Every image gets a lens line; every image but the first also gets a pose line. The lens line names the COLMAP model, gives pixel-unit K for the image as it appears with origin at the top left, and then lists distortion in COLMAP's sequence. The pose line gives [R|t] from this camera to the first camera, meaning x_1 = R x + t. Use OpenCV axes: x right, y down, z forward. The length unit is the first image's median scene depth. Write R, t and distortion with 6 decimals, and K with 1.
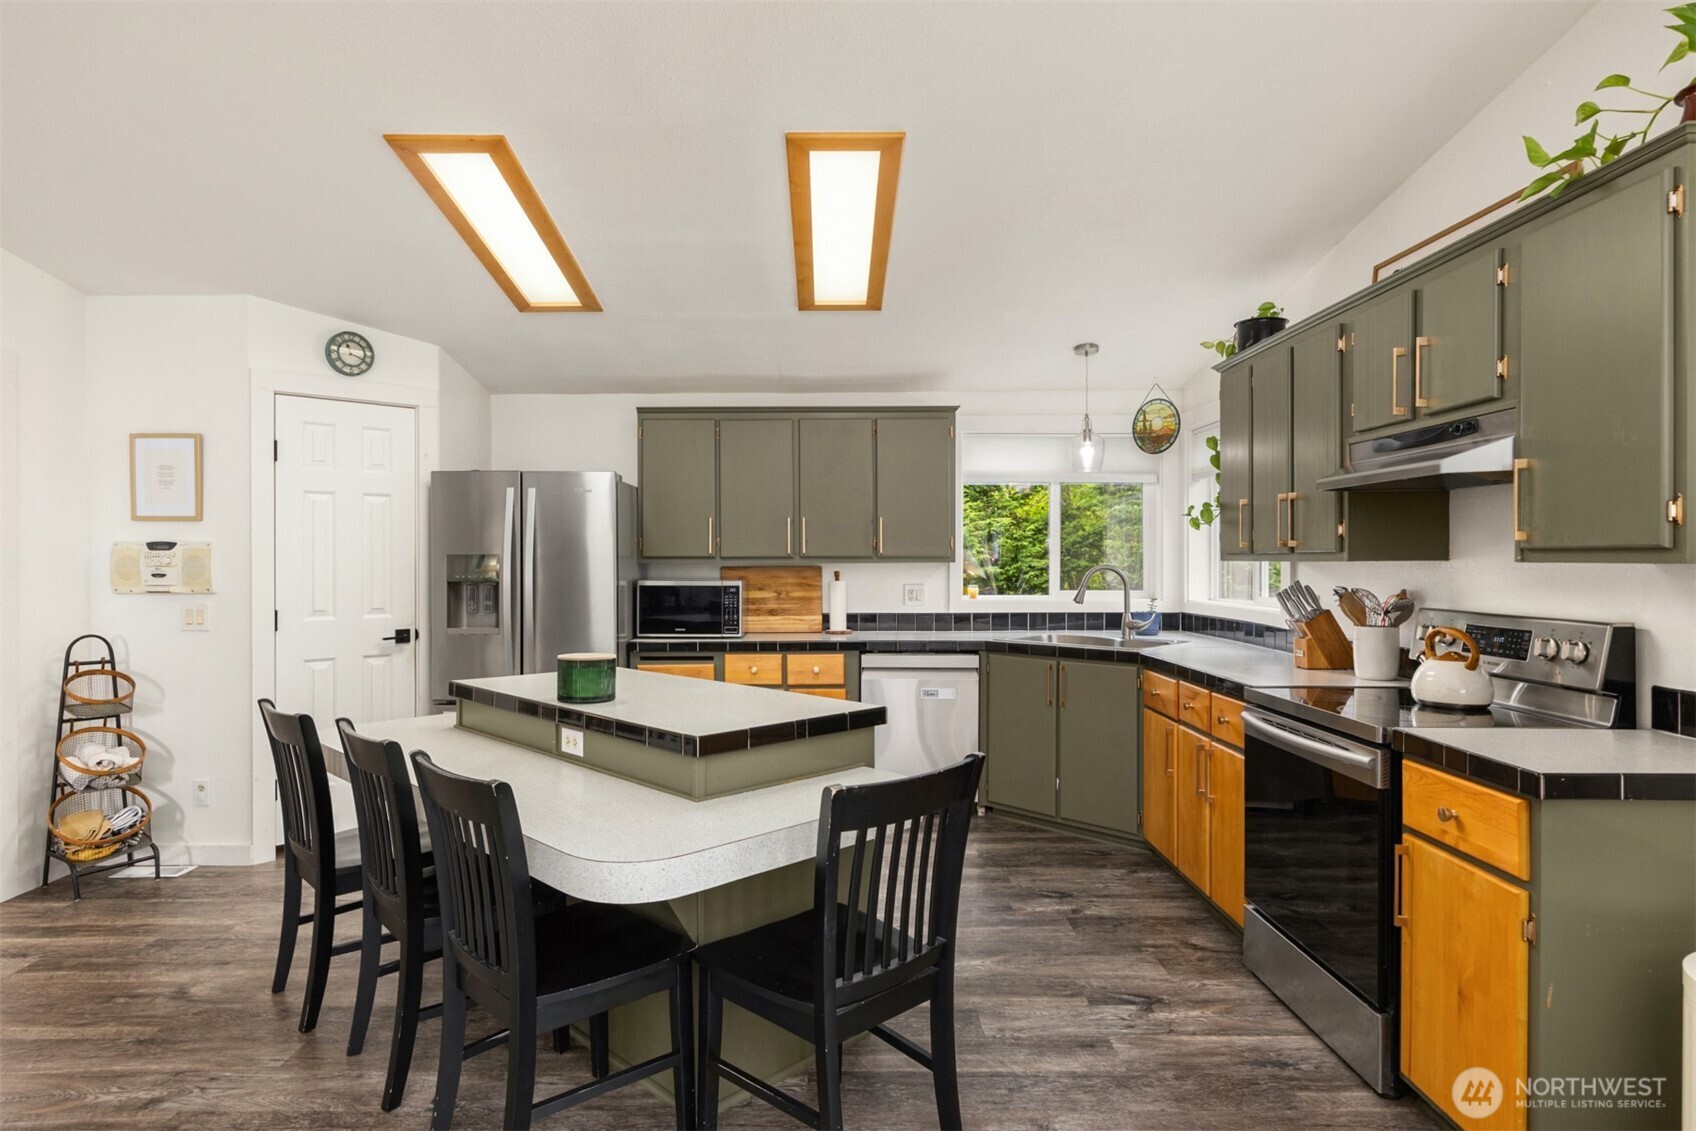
lens RADIAL K [[958.4, 0, 846.2], [0, 958.4, 560.0], [0, 0, 1]] dist [0.002074, -0.002374]
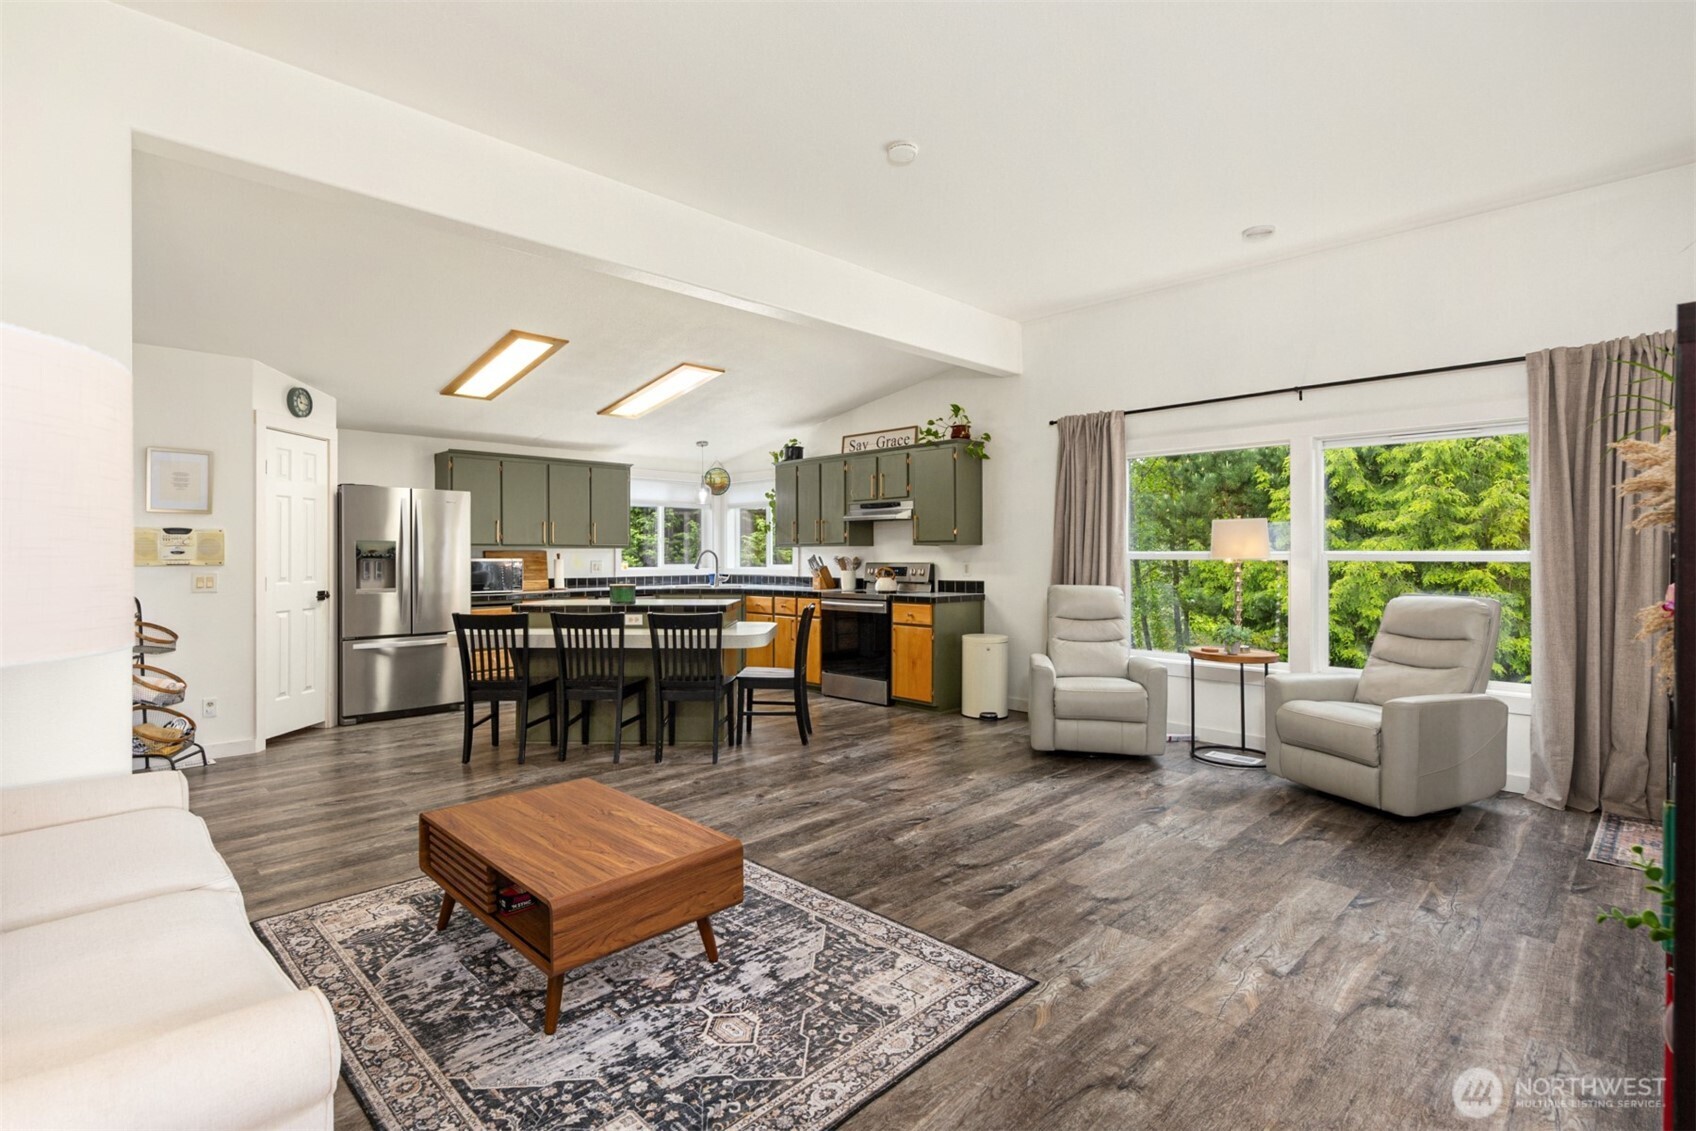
lens RADIAL K [[790.1, 0, 856.2], [0, 790.1, 558.5], [0, 0, 1]] dist [-0.001756, 0.000563]
pose [[0.707570, -0.003450, 0.706635, -0.819405], [0.004270, 0.999991, 0.000606, 0.027833], [-0.706631, 0.002588, 0.707578, -0.485521]]
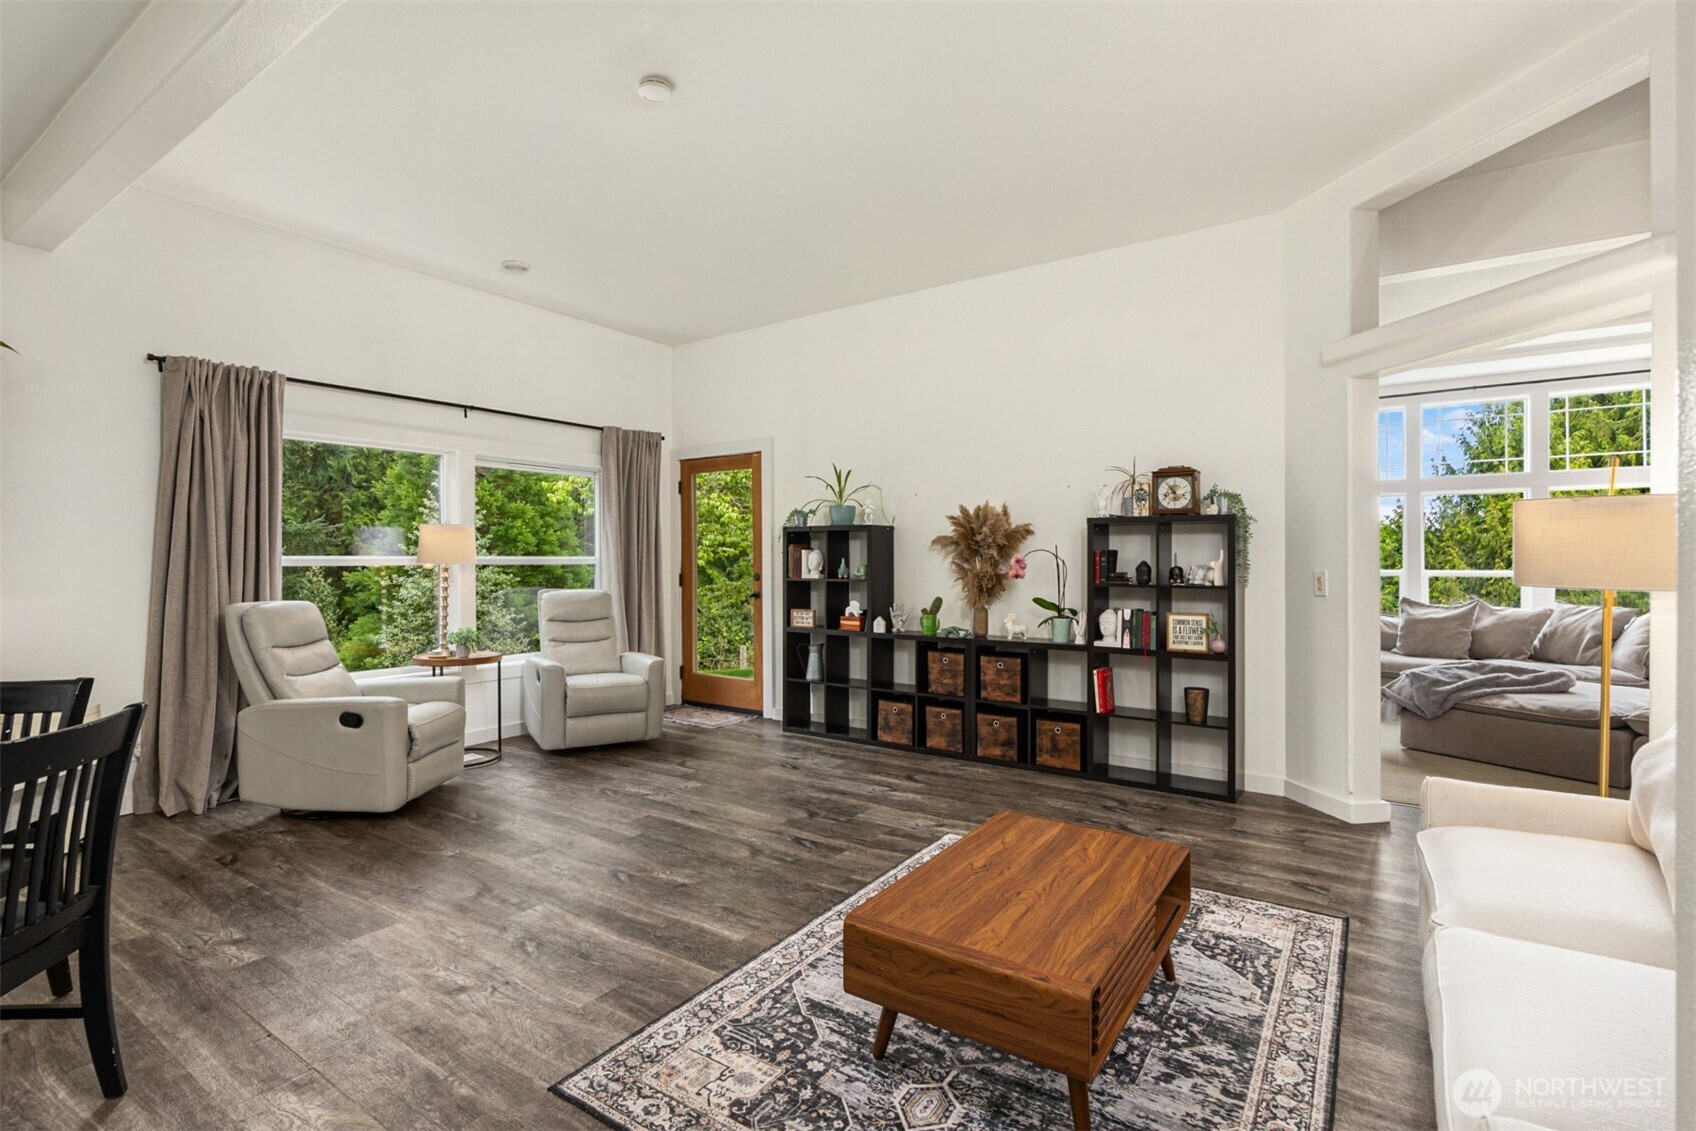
lens RADIAL K [[790.1, 0, 819.1], [0, 790.1, 561.7], [0, 0, 1]] dist [-0.001756, 0.000563]
pose [[-0.803471, -0.000565, 0.595343, -0.740726], [0.006138, 0.999939, 0.009233, 0.020403], [-0.595312, 0.011073, -0.803418, 0.587258]]
